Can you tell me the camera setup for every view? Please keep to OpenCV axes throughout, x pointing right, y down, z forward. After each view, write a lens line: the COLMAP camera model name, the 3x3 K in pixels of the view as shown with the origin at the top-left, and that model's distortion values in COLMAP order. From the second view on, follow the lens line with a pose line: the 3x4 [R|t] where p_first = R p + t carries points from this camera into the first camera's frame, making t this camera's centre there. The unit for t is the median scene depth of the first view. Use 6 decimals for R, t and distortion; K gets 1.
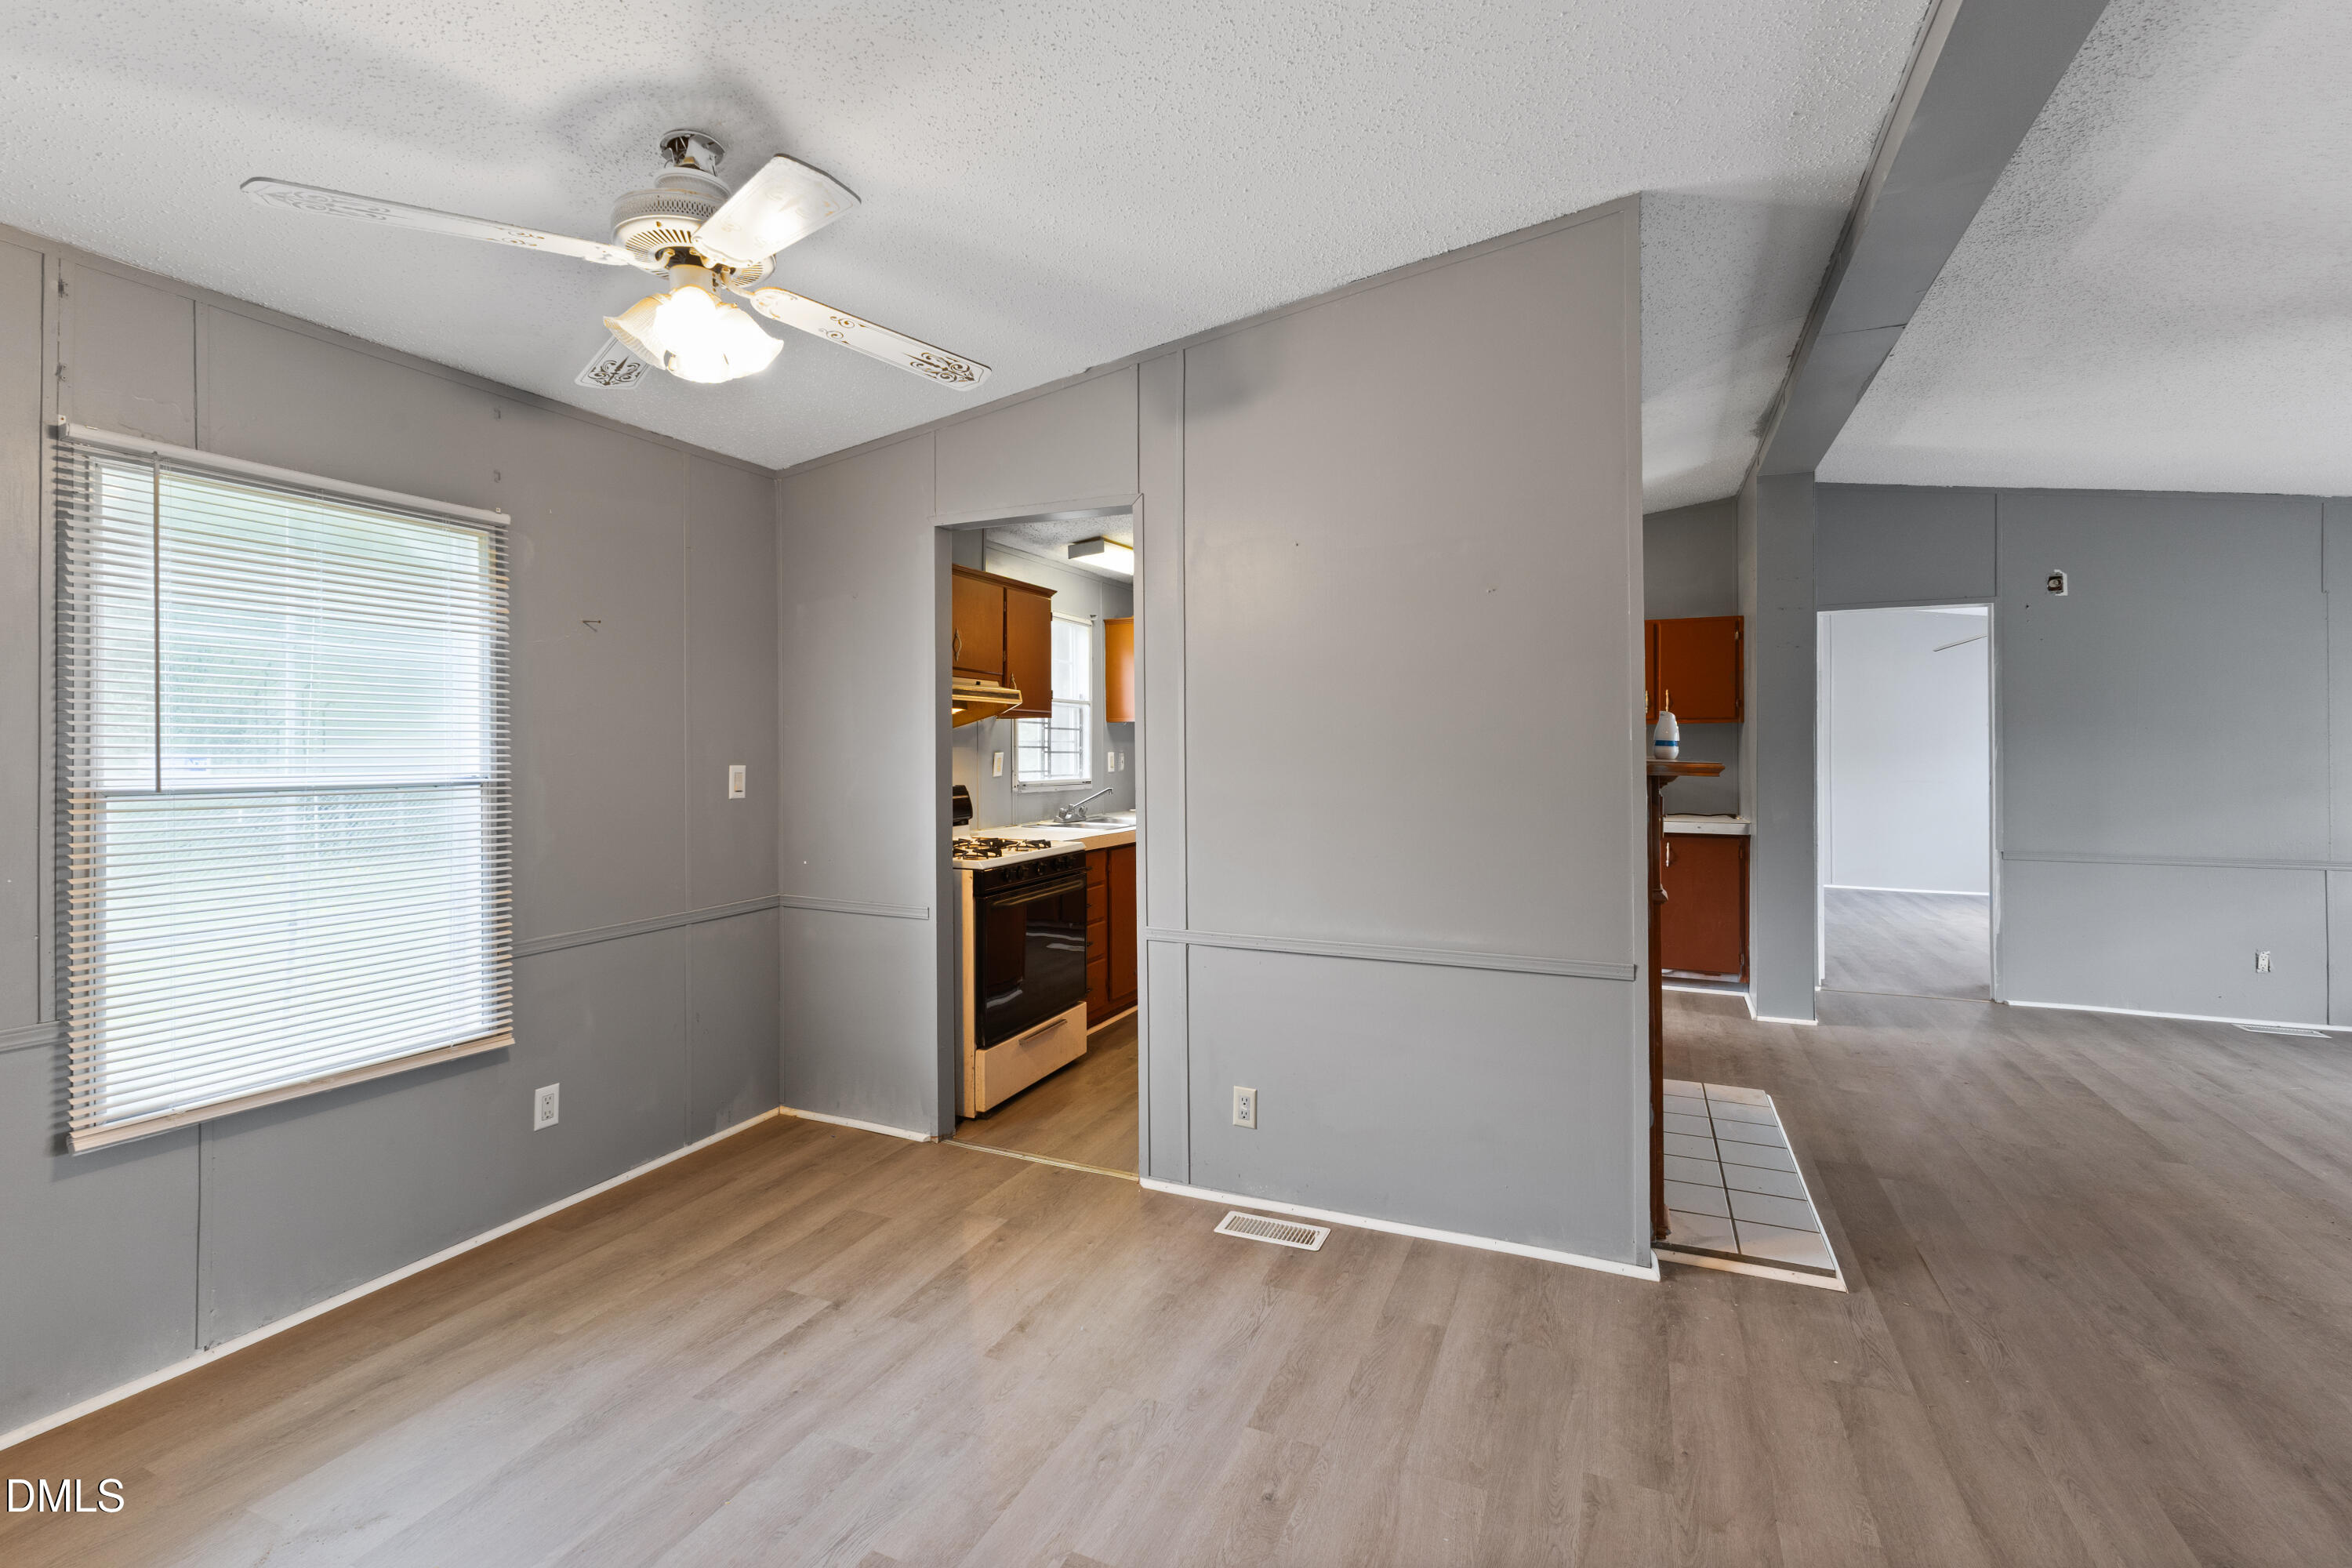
lens RADIAL K [[1018.4, 0, 1179.4], [0, 1018.4, 766.7], [0, 0, 1]] dist [0.000534, 0.001000]
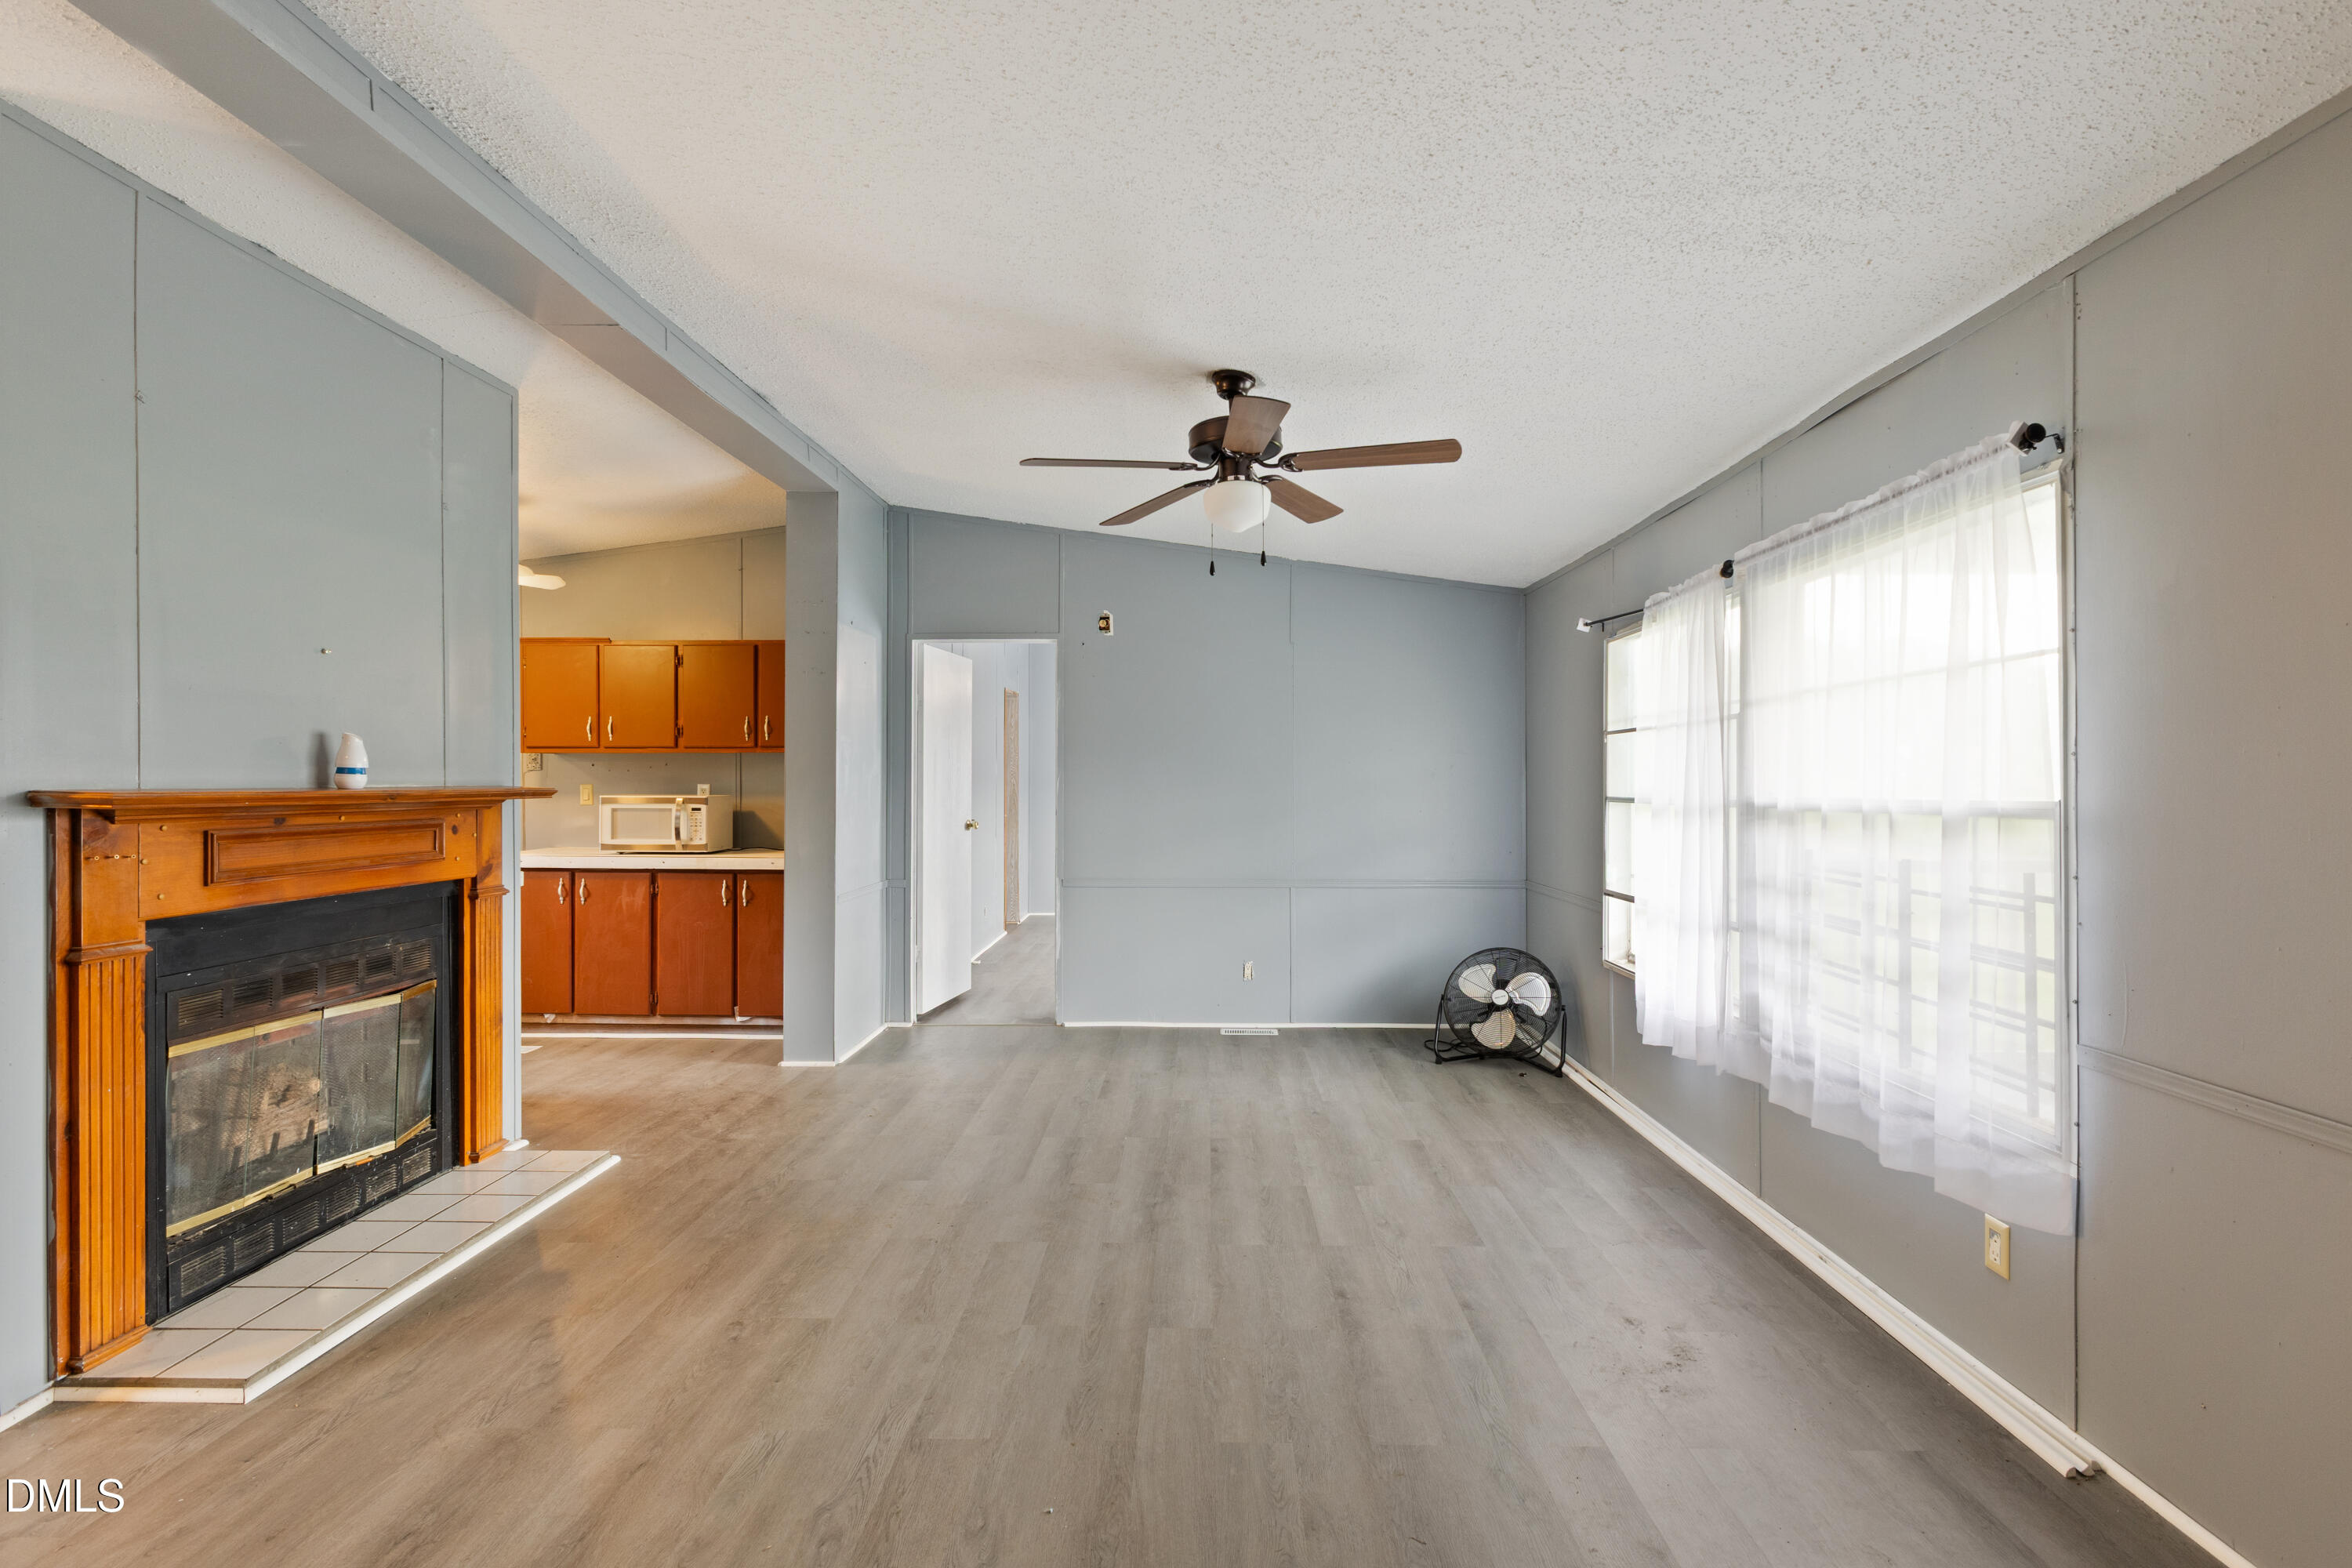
lens RADIAL K [[1105.8, 0, 1184.8], [0, 1105.8, 775.9], [0, 0, 1]] dist [-0.009759, 0.001580]
pose [[0.921691, 0.004308, 0.387901, 0.852717], [0.002971, 0.999831, -0.018161, -0.000800], [-0.387914, 0.017892, 0.921522, -0.153769]]
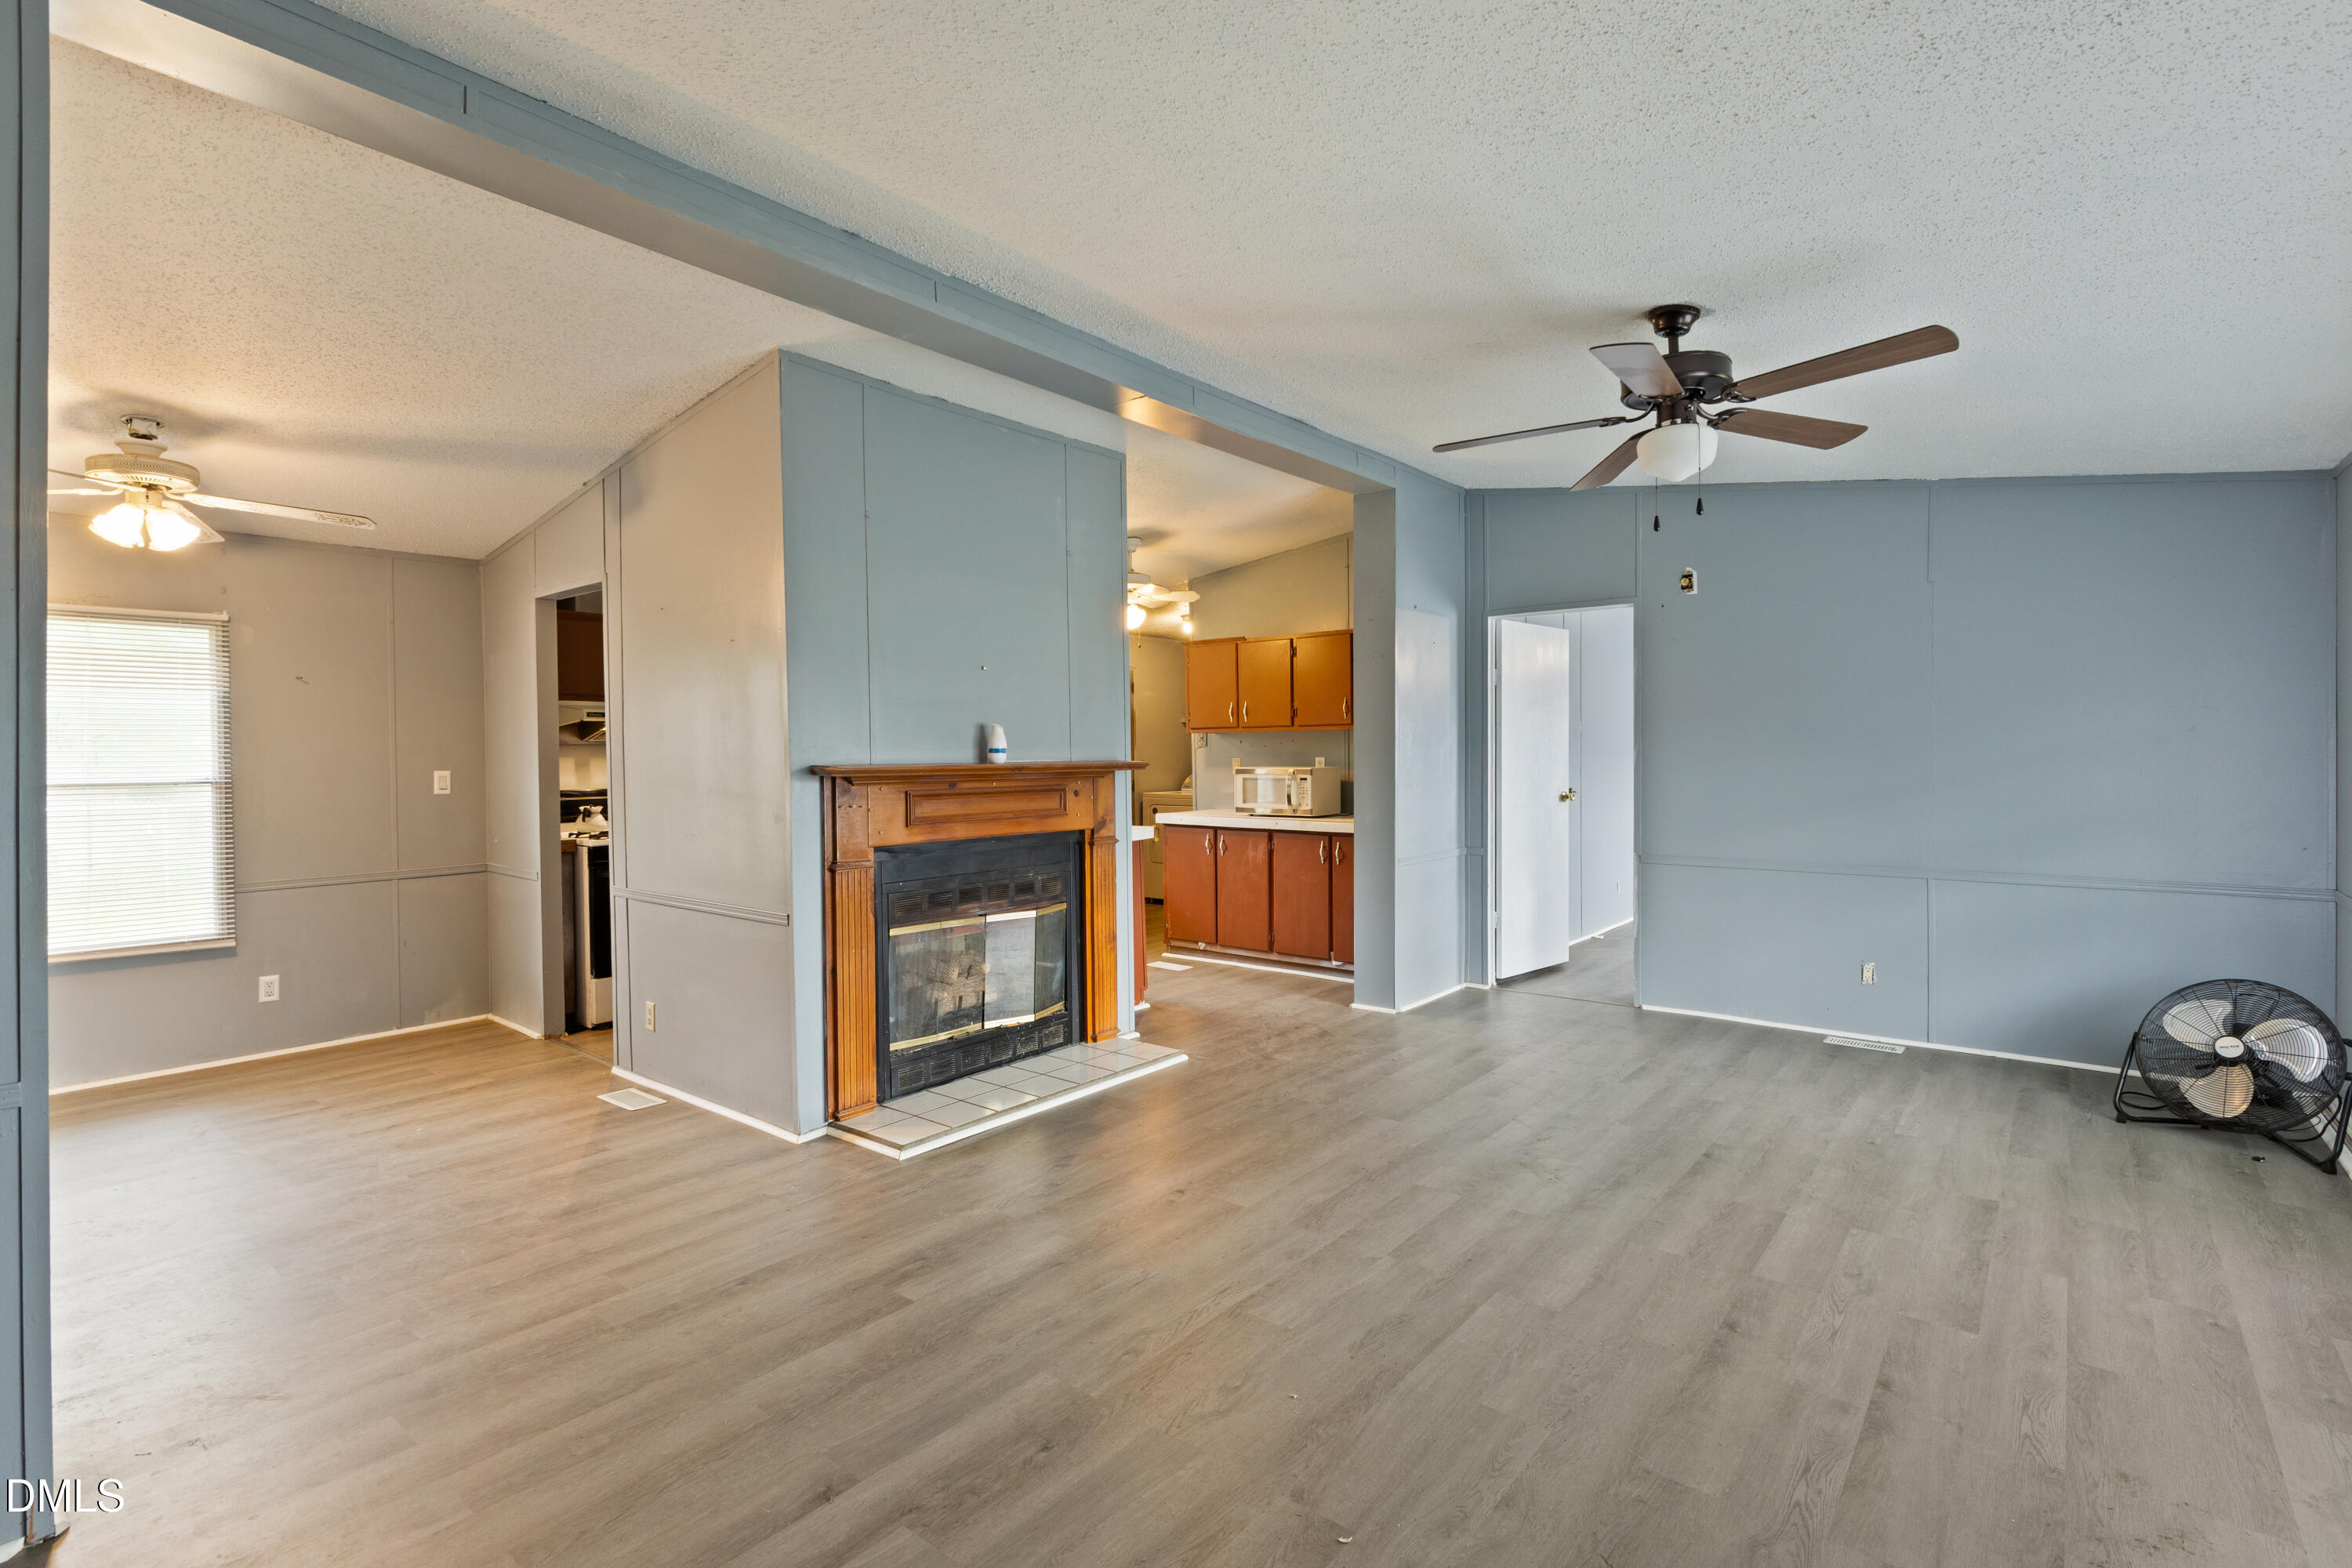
lens RADIAL K [[1091.6, 0, 1181.6], [0, 1091.6, 765.5], [0, 0, 1]] dist [0.001747, -0.002329]
pose [[0.964367, -0.003150, -0.264549, 1.158874], [0.002363, 0.999992, -0.003293, -0.001283], [0.264557, 0.002551, 0.964367, -0.246339]]
